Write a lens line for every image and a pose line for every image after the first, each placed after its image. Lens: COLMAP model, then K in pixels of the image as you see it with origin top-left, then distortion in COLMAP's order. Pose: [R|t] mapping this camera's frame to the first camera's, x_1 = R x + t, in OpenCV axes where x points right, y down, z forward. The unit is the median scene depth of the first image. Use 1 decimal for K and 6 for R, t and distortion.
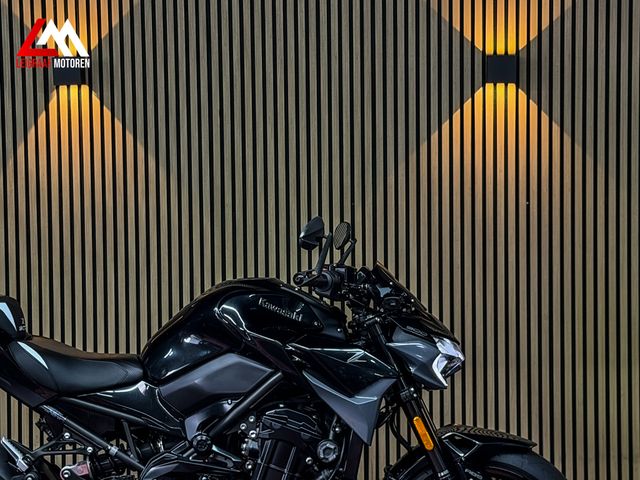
lens RADIAL K [[1425.4, 0, 320.9], [0, 1425.4, 254.6], [0, 0, 1]] dist [0.105332, 0.331523]
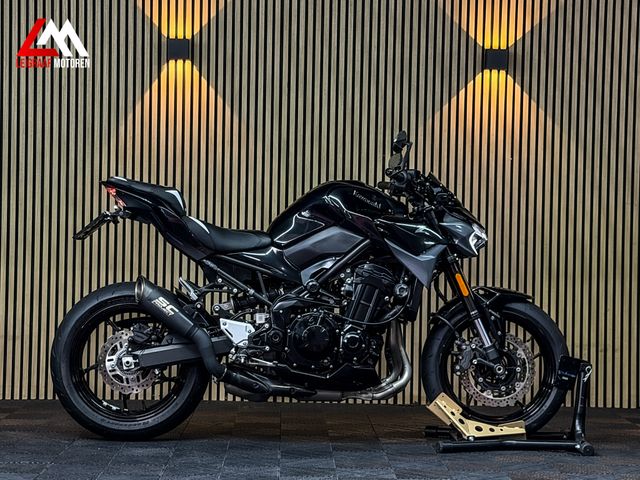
lens RADIAL K [[1390.4, 0, 330.5], [0, 1390.4, 241.8], [0, 0, 1]] dist [0.089735, 0.362913]
pose [[0.996895, 0.029654, 0.072938, -0.169489], [-0.026639, 0.998764, -0.041970, 0.143314], [-0.074093, 0.039897, 0.996453, -0.427947]]
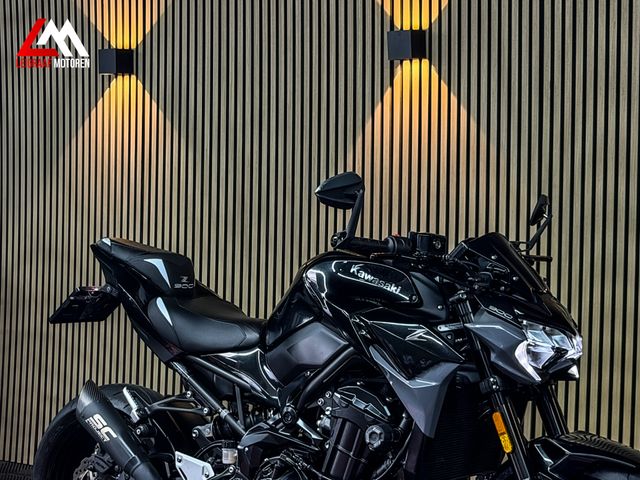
lens RADIAL K [[1455.1, 0, 320.0], [0, 1455.1, 240.0], [0, 0, 1]] dist [0.106704, 0.397568]
pose [[0.827104, 0.039620, -0.560651, 0.463054], [-0.054989, 0.998431, -0.010566, 0.024943], [0.559352, 0.039569, 0.827985, 0.207292]]
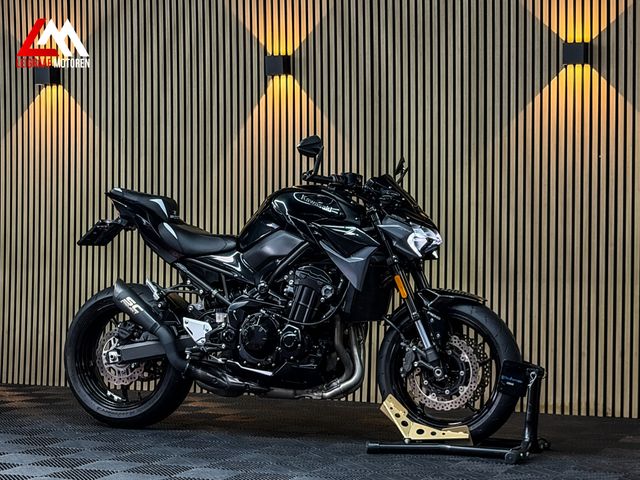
lens RADIAL K [[1390.4, 0, 330.5], [0, 1390.4, 241.8], [0, 0, 1]] dist [0.089735, 0.362913]
pose [[0.933010, 0.018084, -0.359396, 0.516755], [-0.032844, 0.998847, -0.035006, 0.130301], [0.358349, 0.044465, 0.932528, -0.371014]]
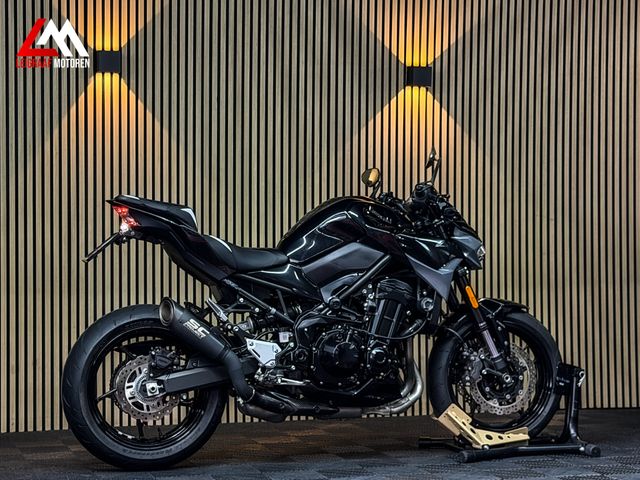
lens RADIAL K [[1390.4, 0, 330.5], [0, 1390.4, 241.8], [0, 0, 1]] dist [0.089735, 0.362913]
pose [[0.942303, 0.010822, 0.334585, -0.559193], [0.007860, 0.998487, -0.054430, 0.144292], [-0.334668, 0.053920, 0.940792, -0.339573]]
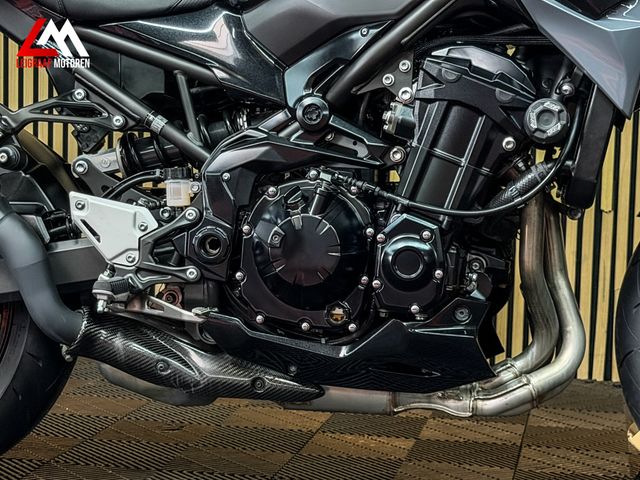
lens RADIAL K [[1455.1, 0, 320.0], [0, 1455.1, 240.0], [0, 0, 1]] dist [0.106704, 0.397568]
pose [[0.988947, 0.046466, -0.140797, 0.000313], [-0.041255, 0.998359, 0.039710, 0.156933], [0.142412, -0.033463, 0.989242, 0.442283]]
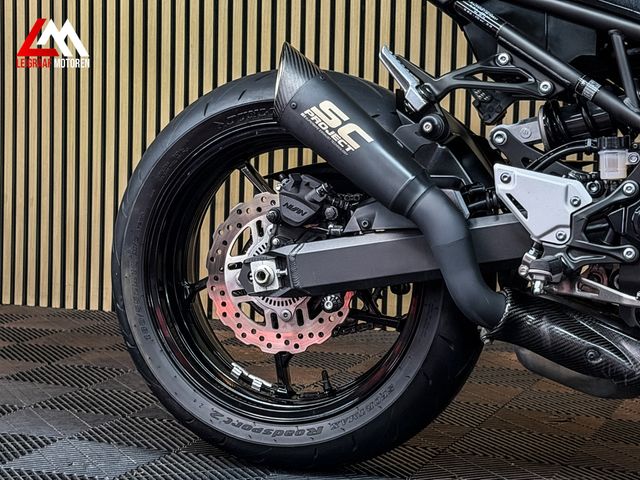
lens RADIAL K [[1455.1, 0, 320.0], [0, 1455.1, 240.0], [0, 0, 1]] dist [0.106704, 0.397568]
pose [[0.945274, 0.058268, -0.321033, -0.065244], [-0.041838, 0.997448, 0.057849, 0.164416], [0.323585, -0.041252, 0.945300, 0.471403]]
